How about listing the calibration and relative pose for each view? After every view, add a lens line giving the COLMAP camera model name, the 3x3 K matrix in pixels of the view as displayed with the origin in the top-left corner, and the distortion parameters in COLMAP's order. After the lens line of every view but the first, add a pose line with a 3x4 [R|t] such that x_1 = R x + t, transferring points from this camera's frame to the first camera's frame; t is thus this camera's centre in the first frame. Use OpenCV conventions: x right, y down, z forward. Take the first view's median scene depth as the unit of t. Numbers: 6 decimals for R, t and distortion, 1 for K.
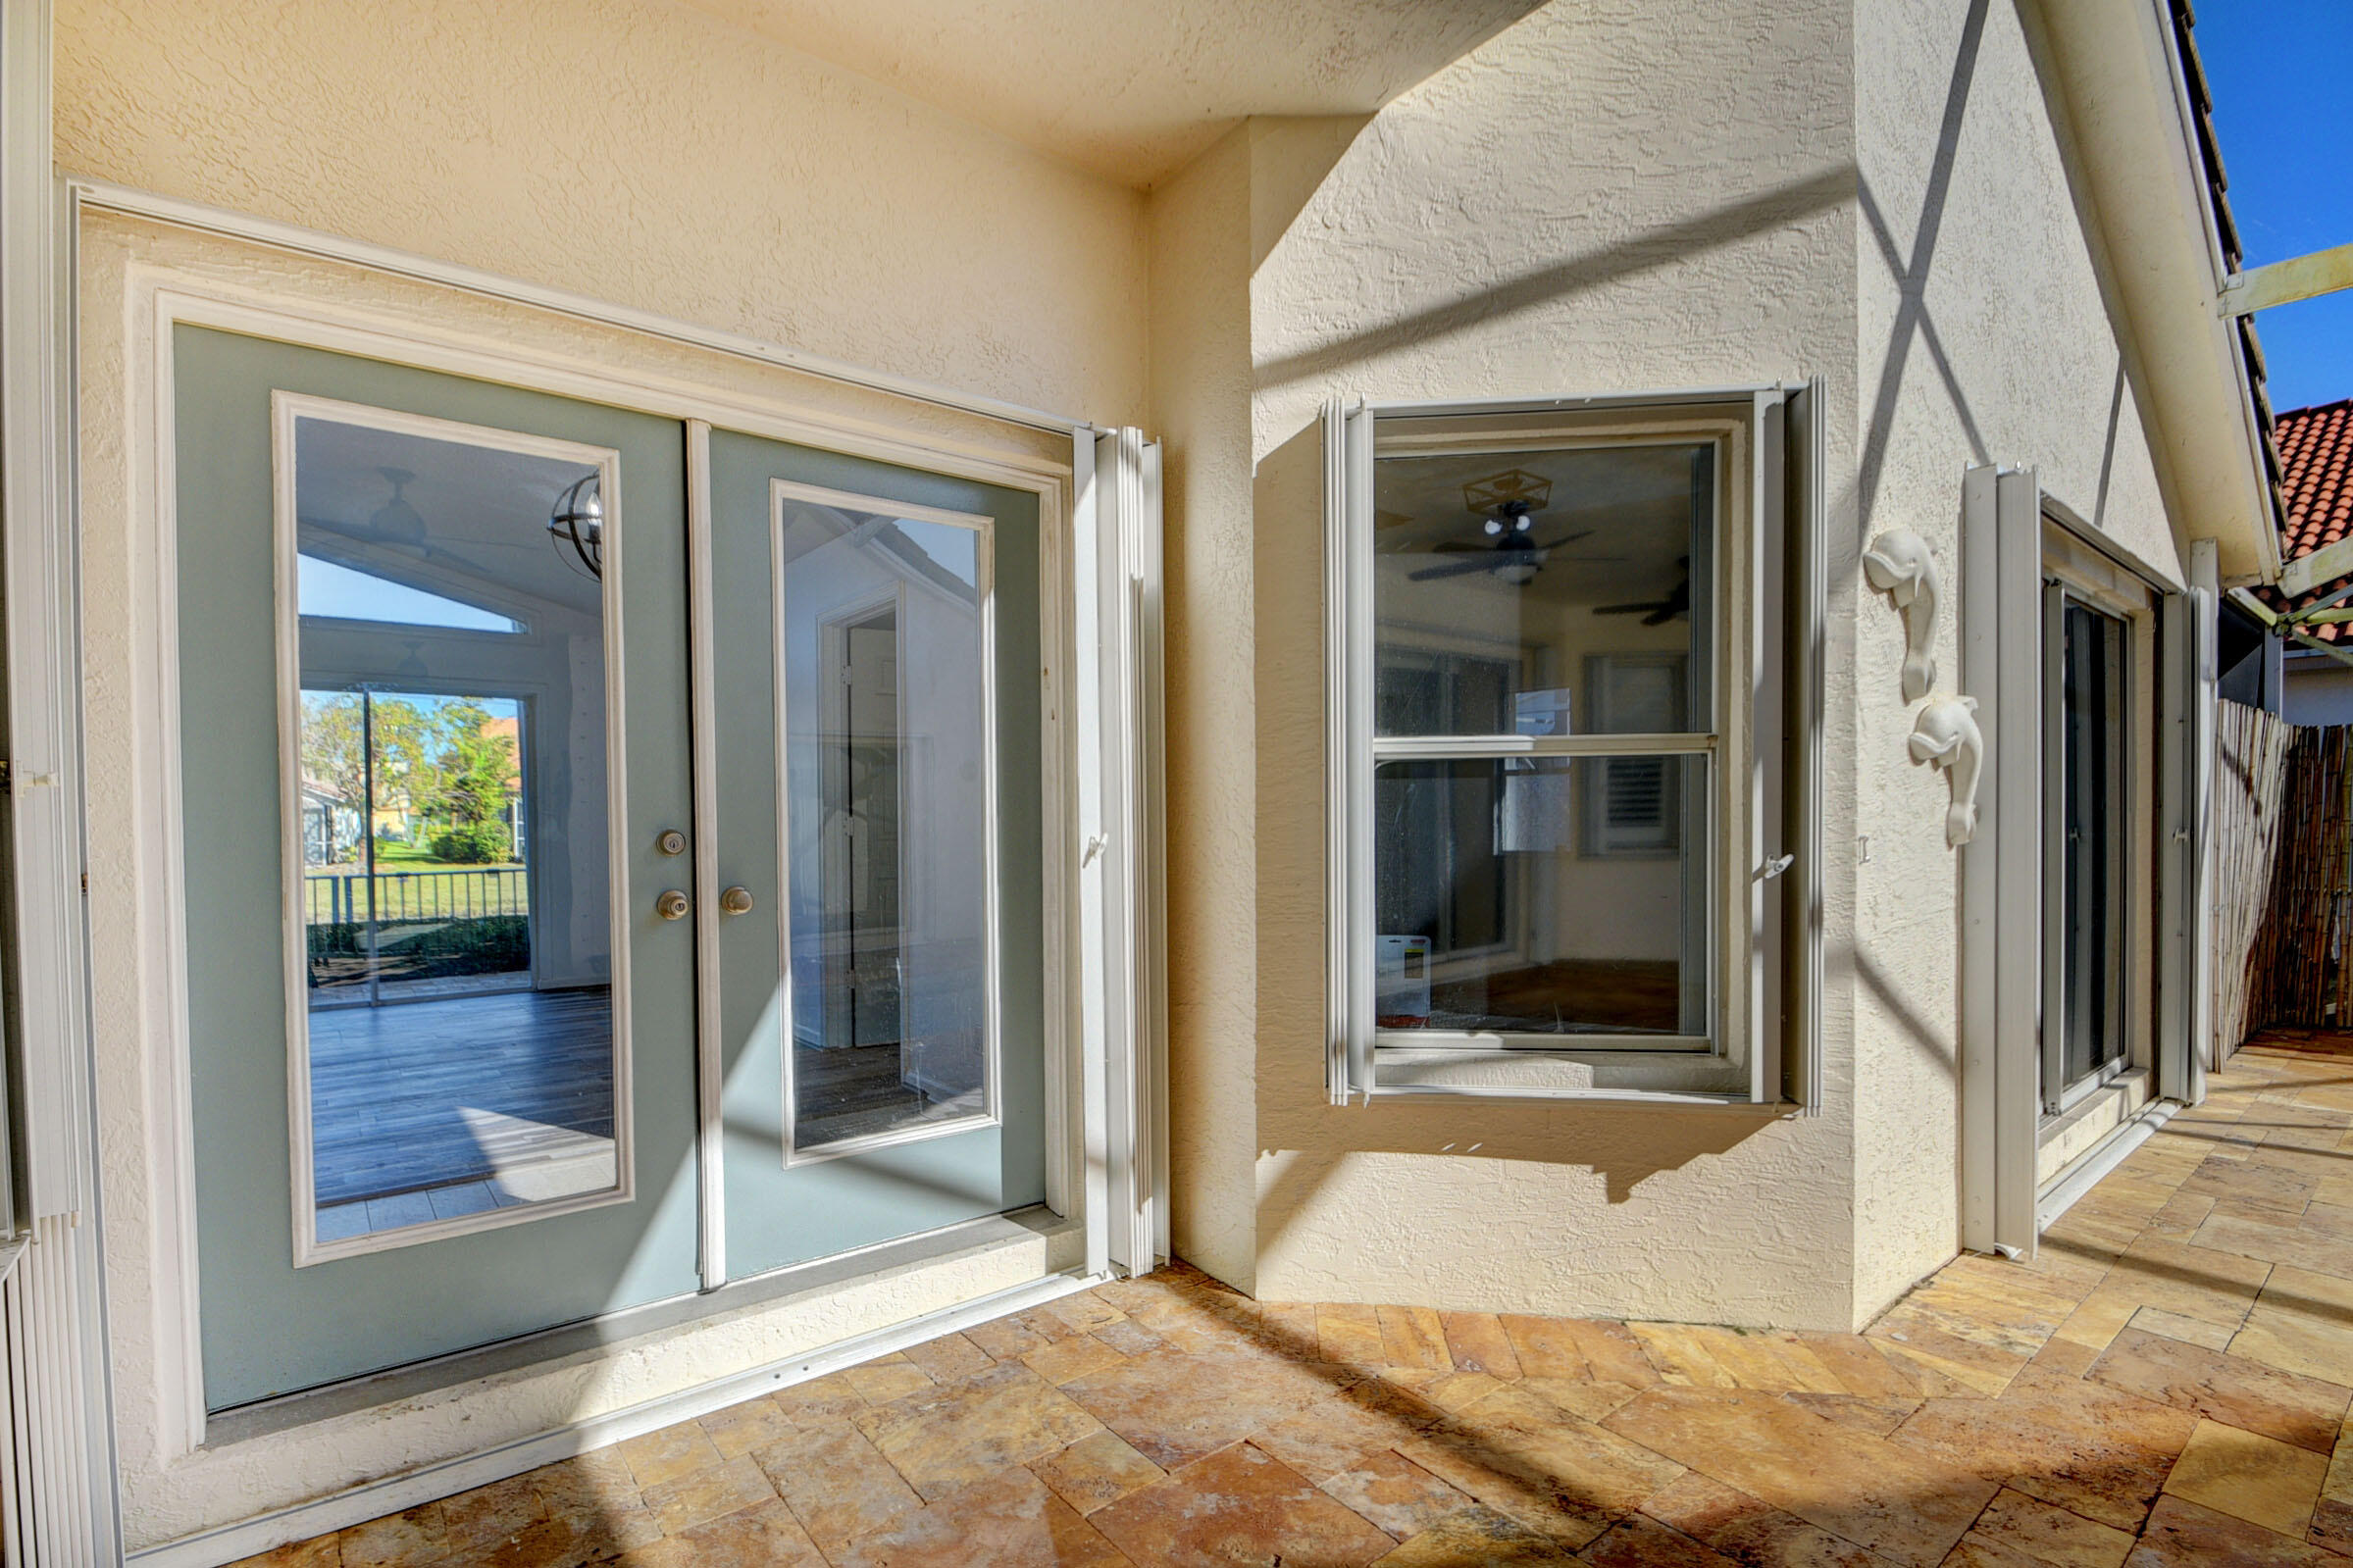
lens RADIAL K [[1102.7, 0, 1159.6], [0, 1102.7, 844.6], [0, 0, 1]] dist [0.015092, -0.018494]
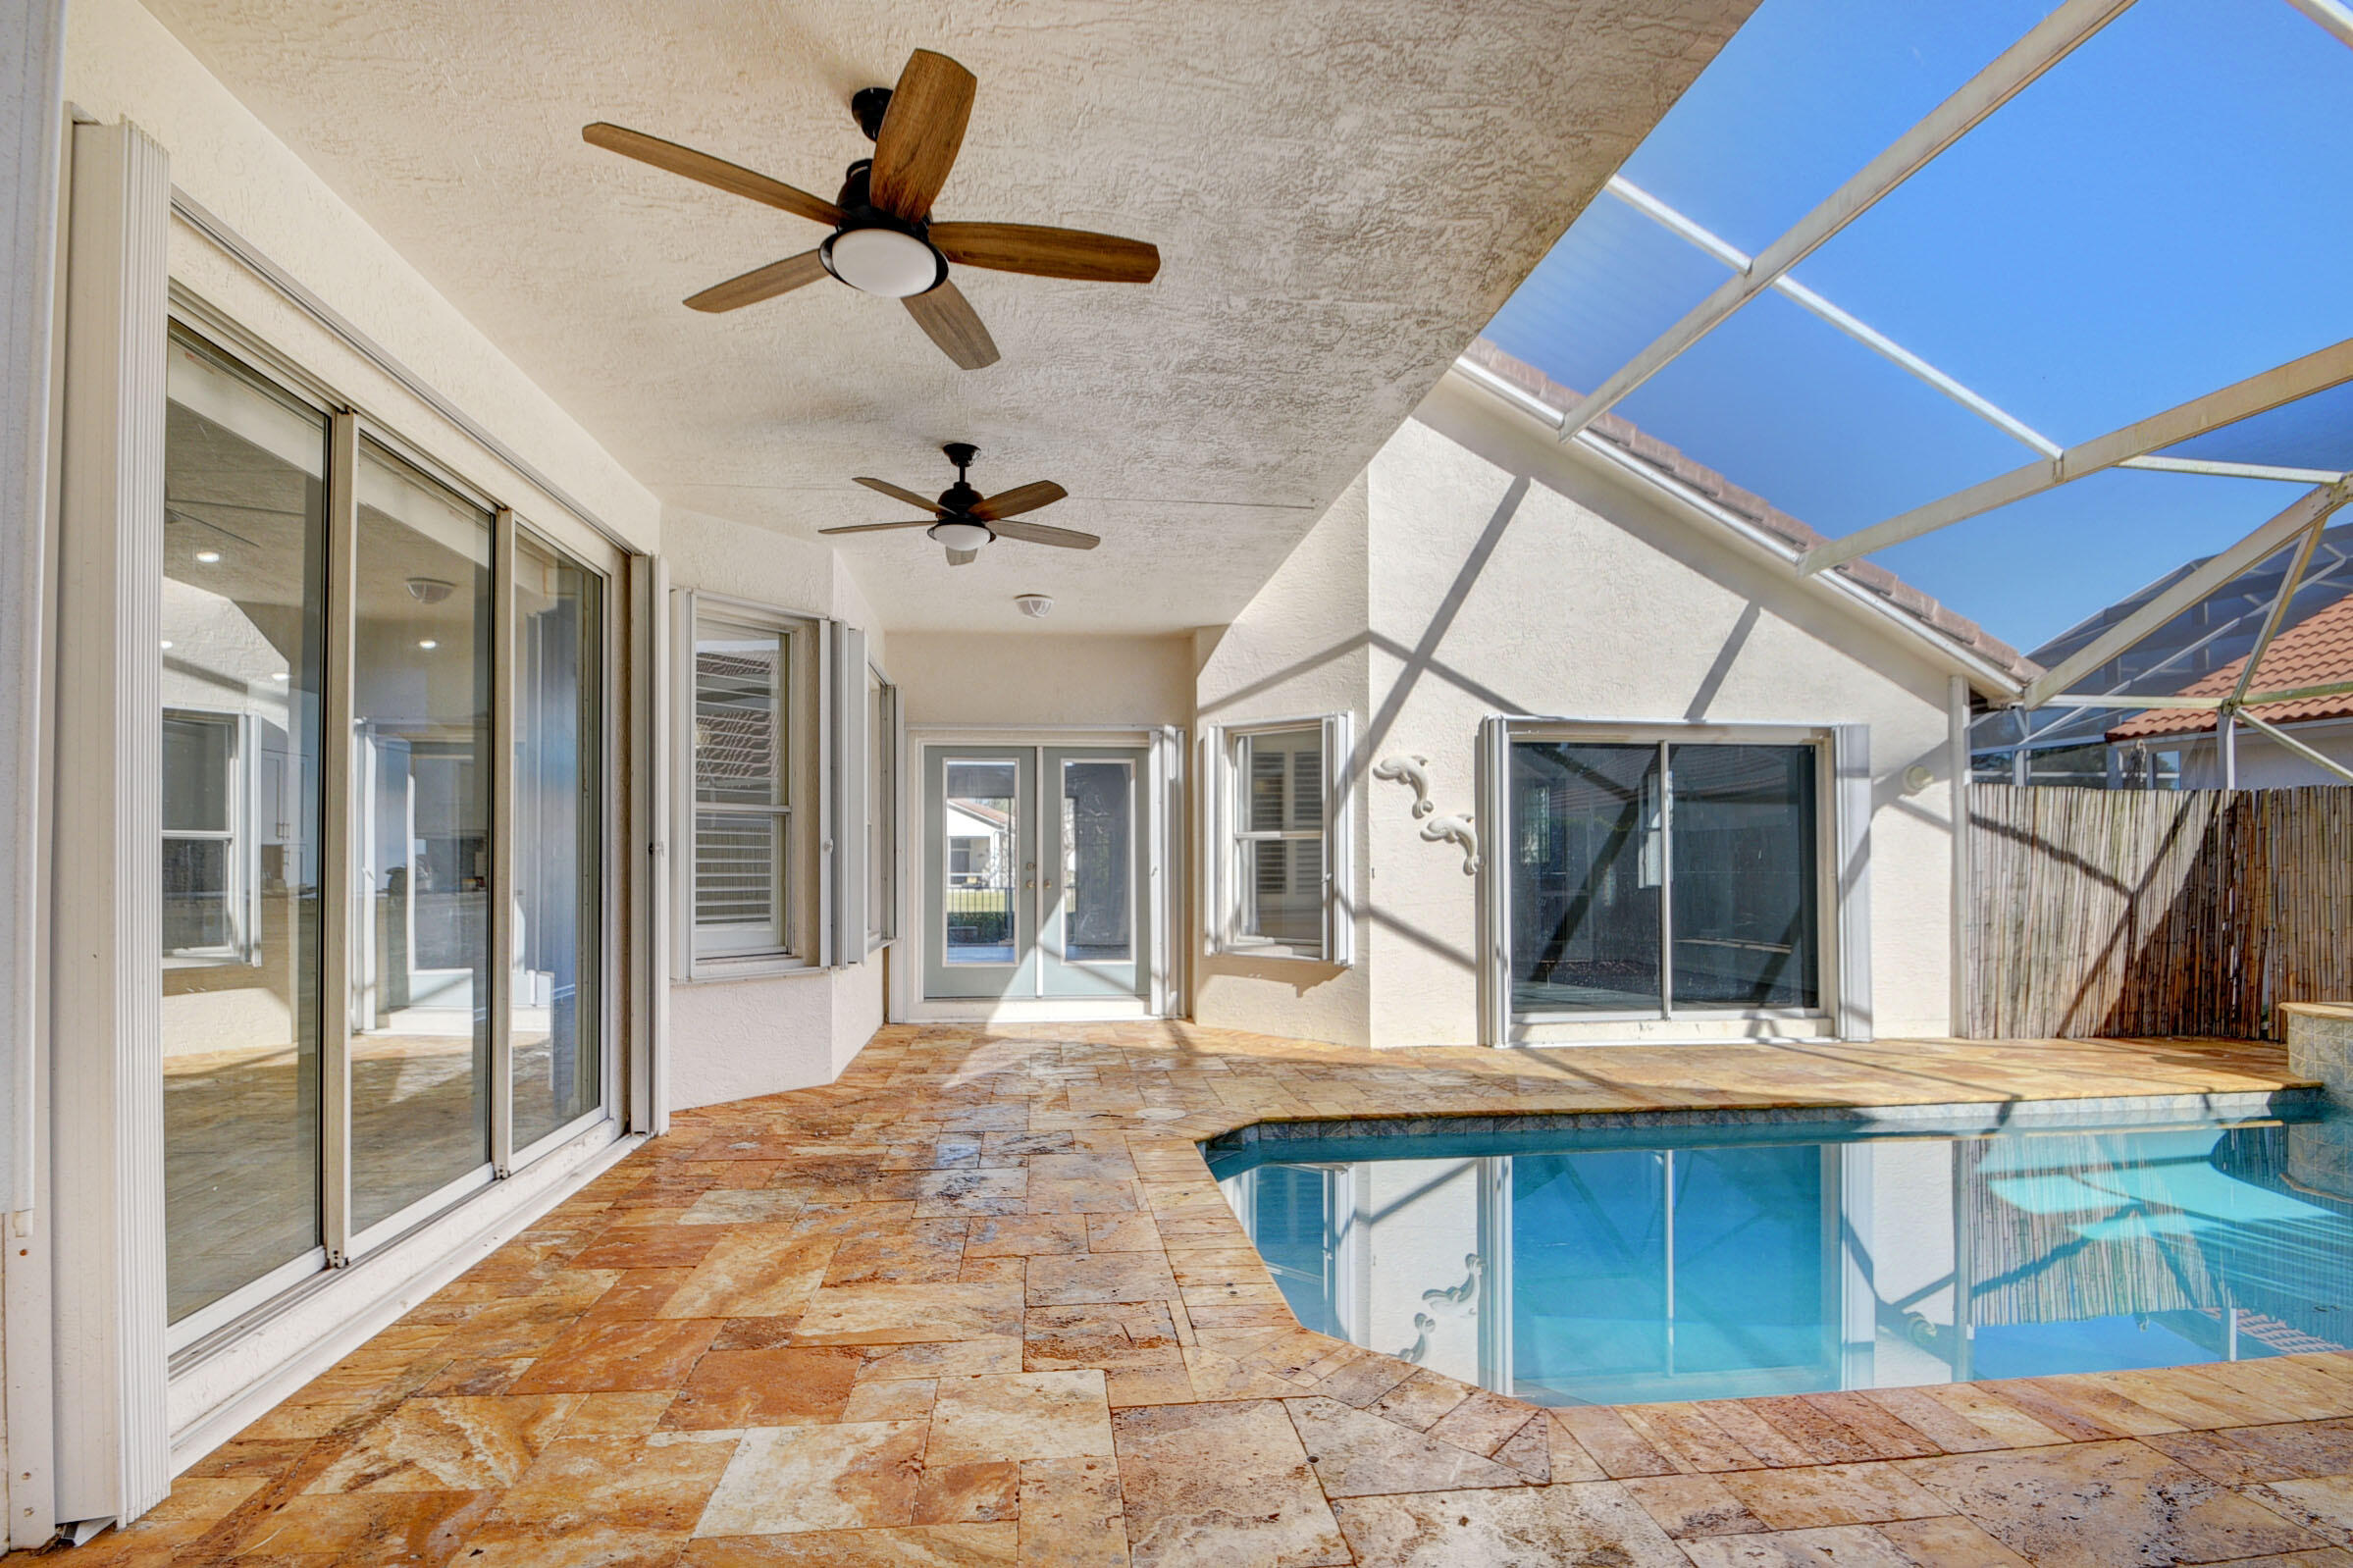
lens RADIAL K [[1102.8, 0, 1159.6], [0, 1102.8, 844.6], [0, 0, 1]] dist [0.015092, -0.018494]
pose [[0.847914, -0.000593, -0.530134, 1.520224], [-0.018979, 0.999324, -0.031473, 0.028671], [0.529795, 0.036748, 0.847329, -1.510640]]
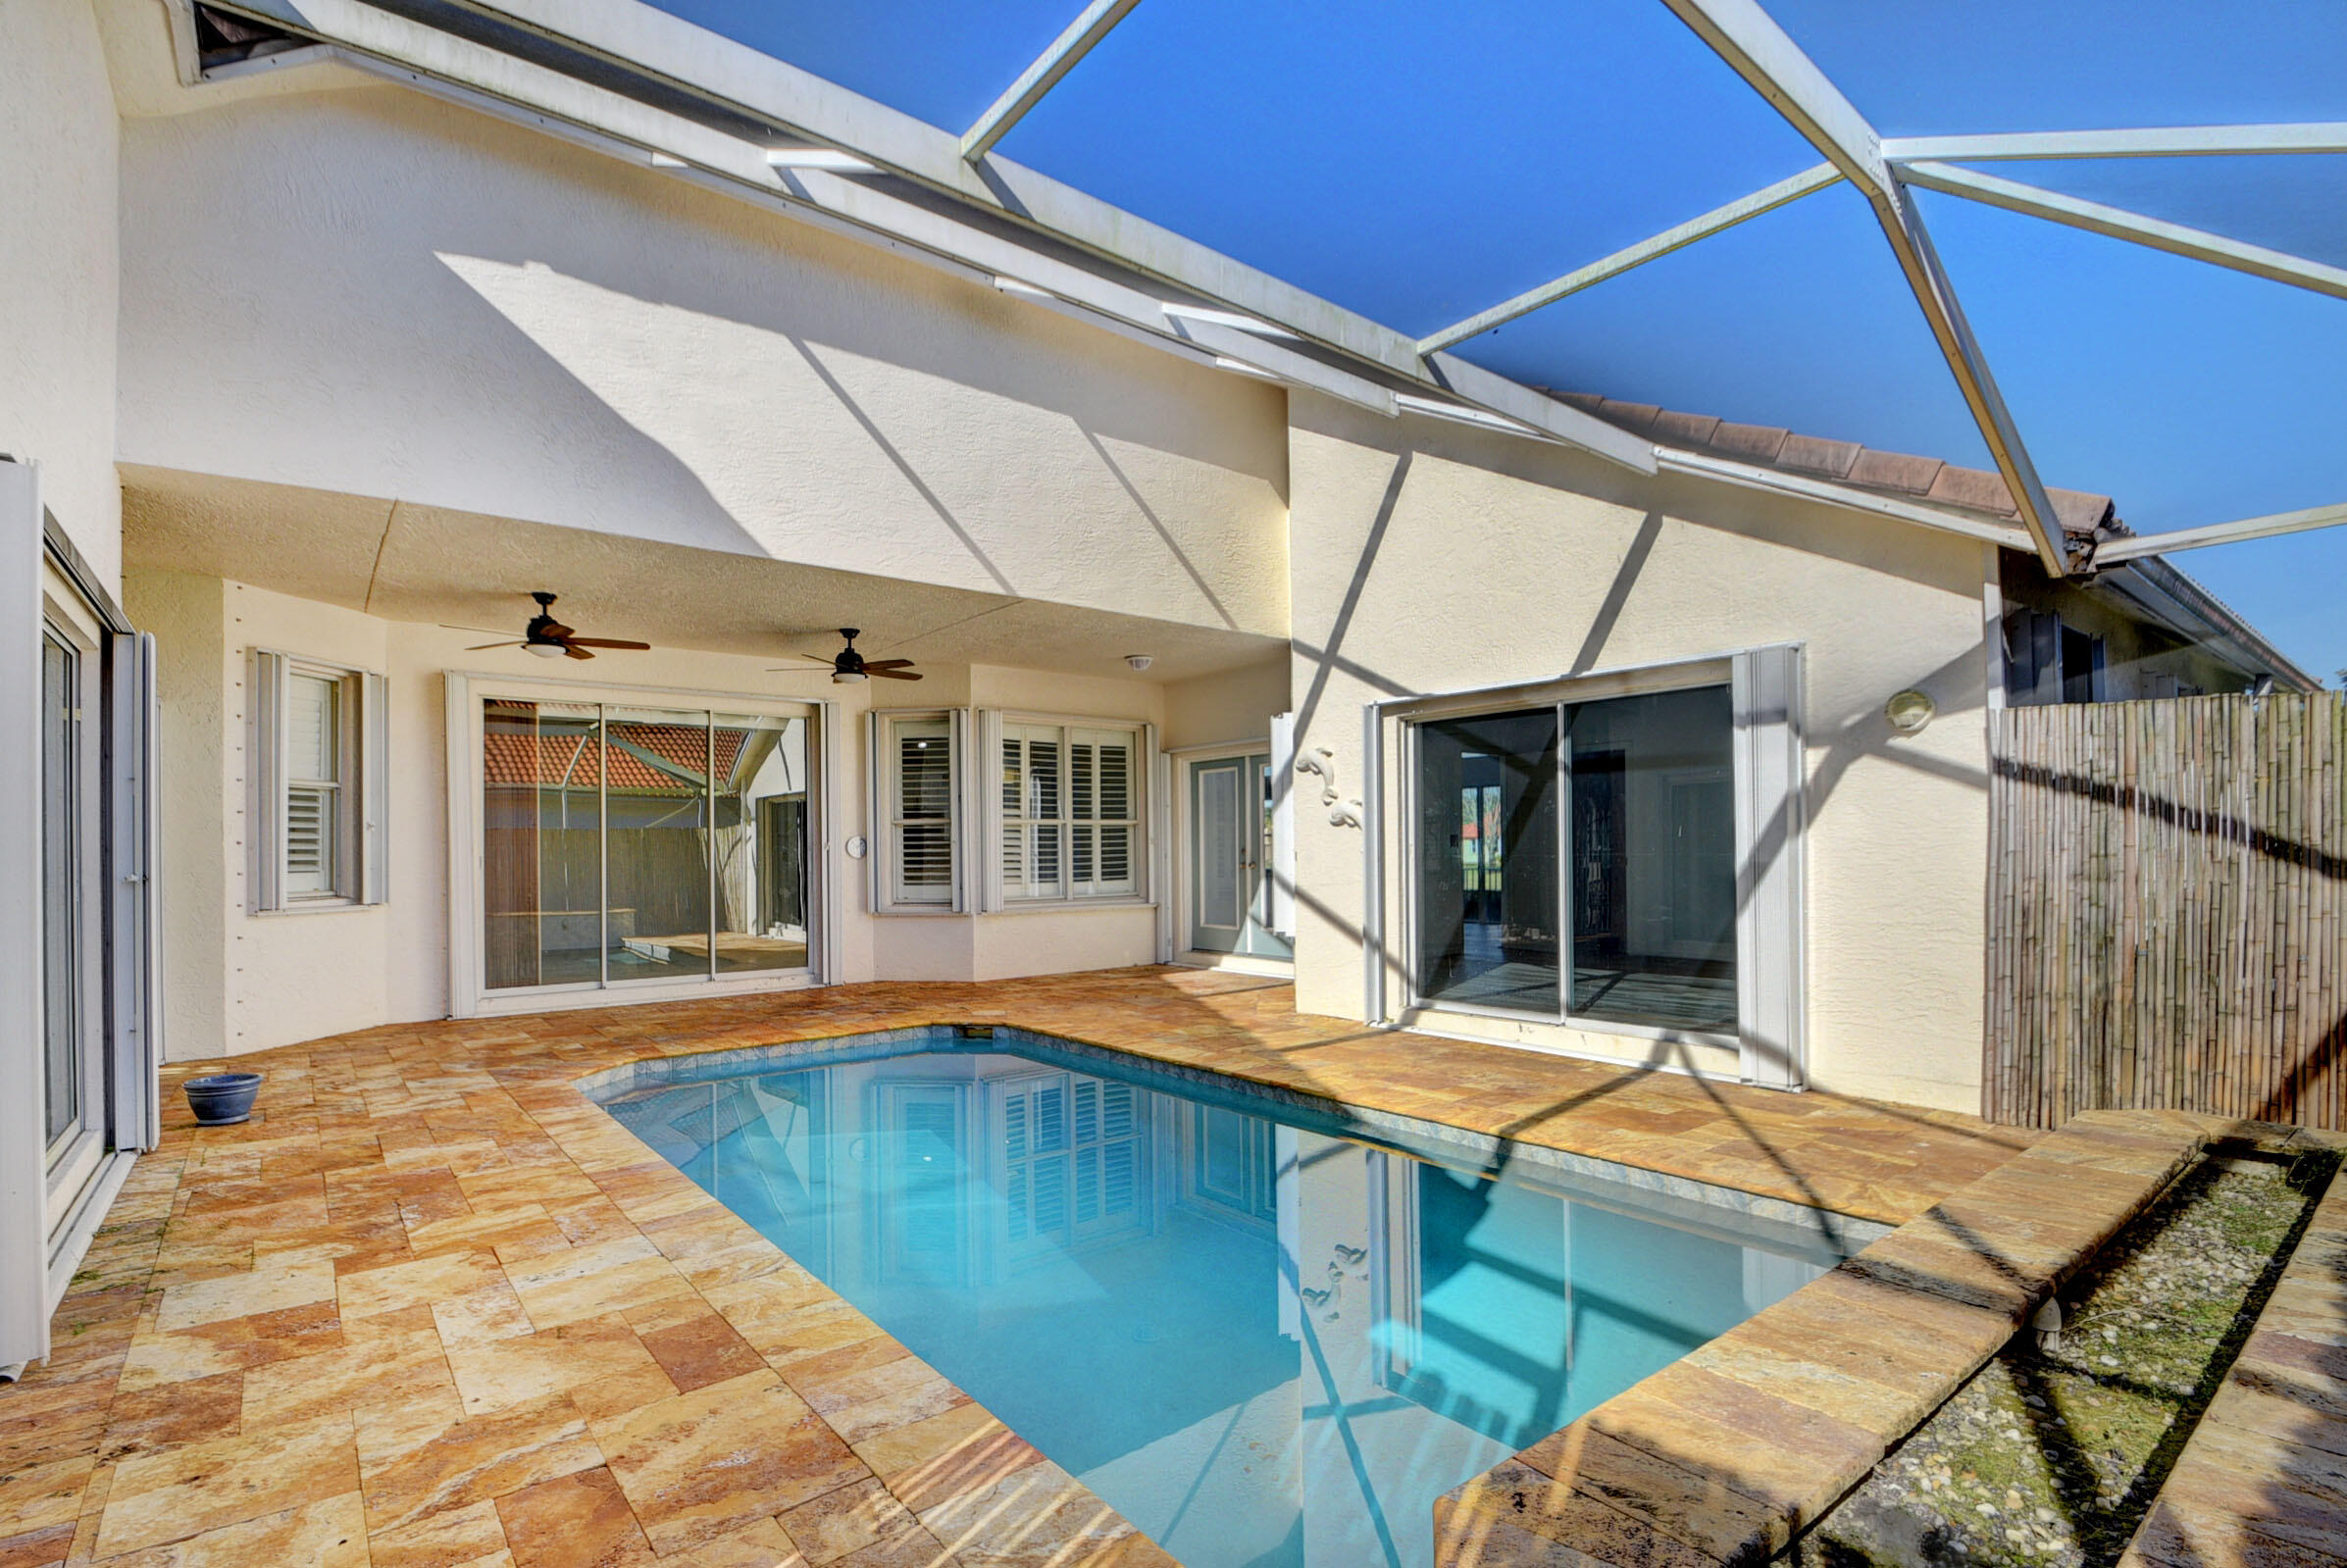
lens RADIAL K [[1099.9, 0, 1156.7], [0, 1099.9, 844.5], [0, 0, 1]] dist [0.015092, -0.018494]
pose [[-0.011613, 0.000251, -0.999933, 3.446840], [-0.013177, 0.999913, 0.000404, -0.024113], [0.999846, 0.013181, -0.011609, 0.596641]]
